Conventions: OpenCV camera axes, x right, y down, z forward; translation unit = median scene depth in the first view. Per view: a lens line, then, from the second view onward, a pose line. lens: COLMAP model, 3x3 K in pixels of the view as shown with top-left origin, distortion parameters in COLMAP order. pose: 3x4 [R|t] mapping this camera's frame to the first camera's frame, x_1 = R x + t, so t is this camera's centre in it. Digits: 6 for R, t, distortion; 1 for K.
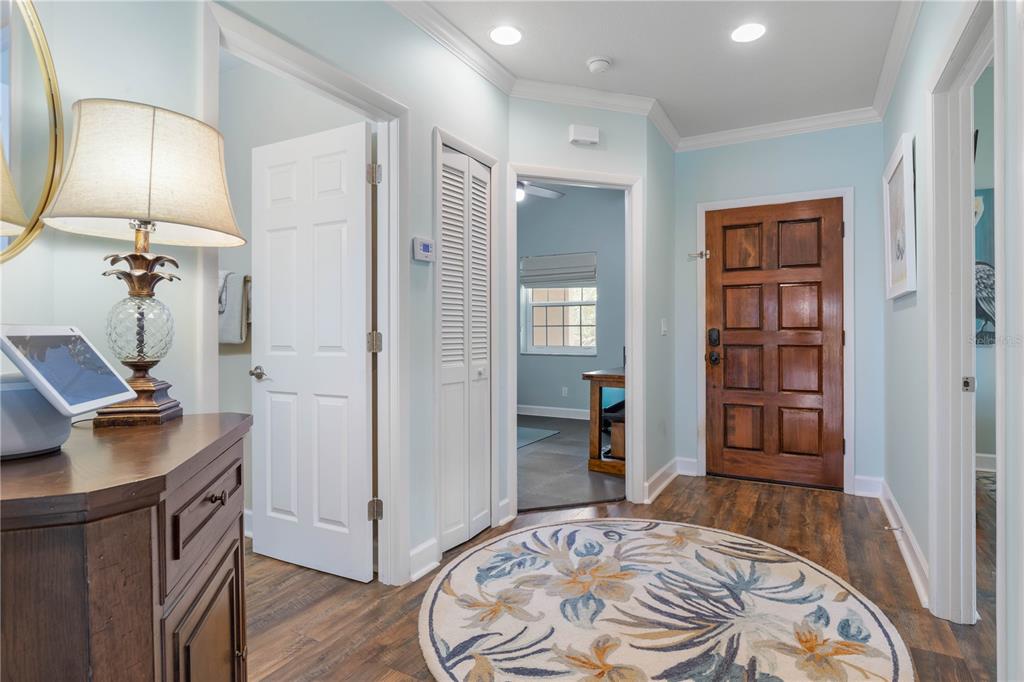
lens RADIAL K [[528.3, 0, 544.3], [0, 528.3, 331.9], [0, 0, 1]] dist [0.003096, 0.000120]
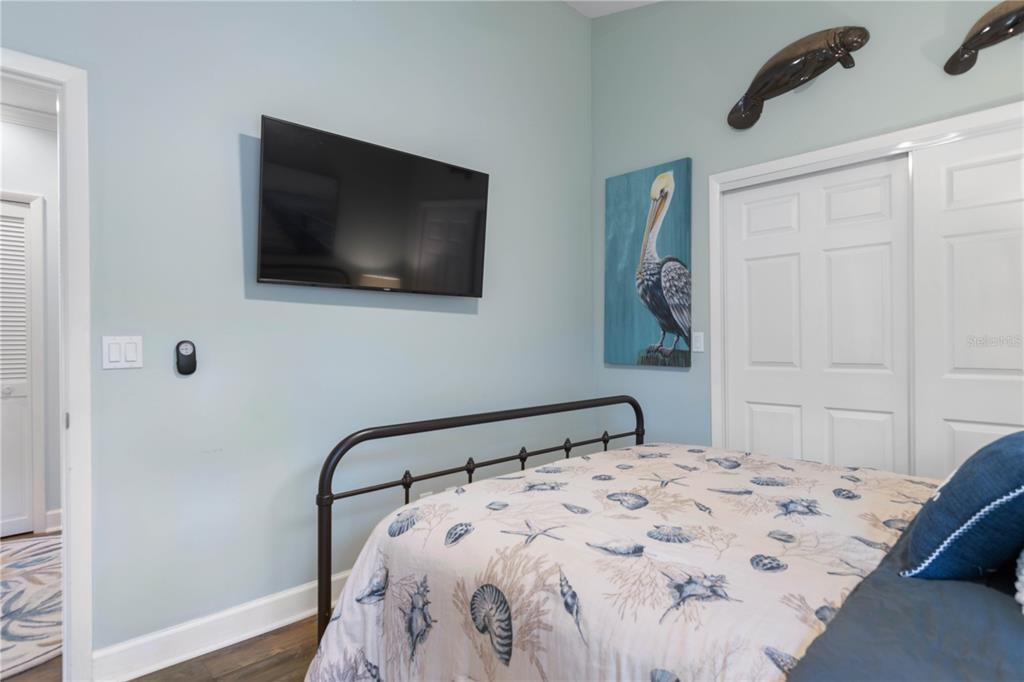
lens RADIAL K [[555.8, 0, 514.7], [0, 555.8, 343.9], [0, 0, 1]] dist [0.001941, 0.000378]
pose [[0.941508, -0.003762, -0.336971, 1.210899], [0.007314, 0.999930, 0.009273, -0.025932], [0.336912, -0.011195, 0.941470, 0.248365]]
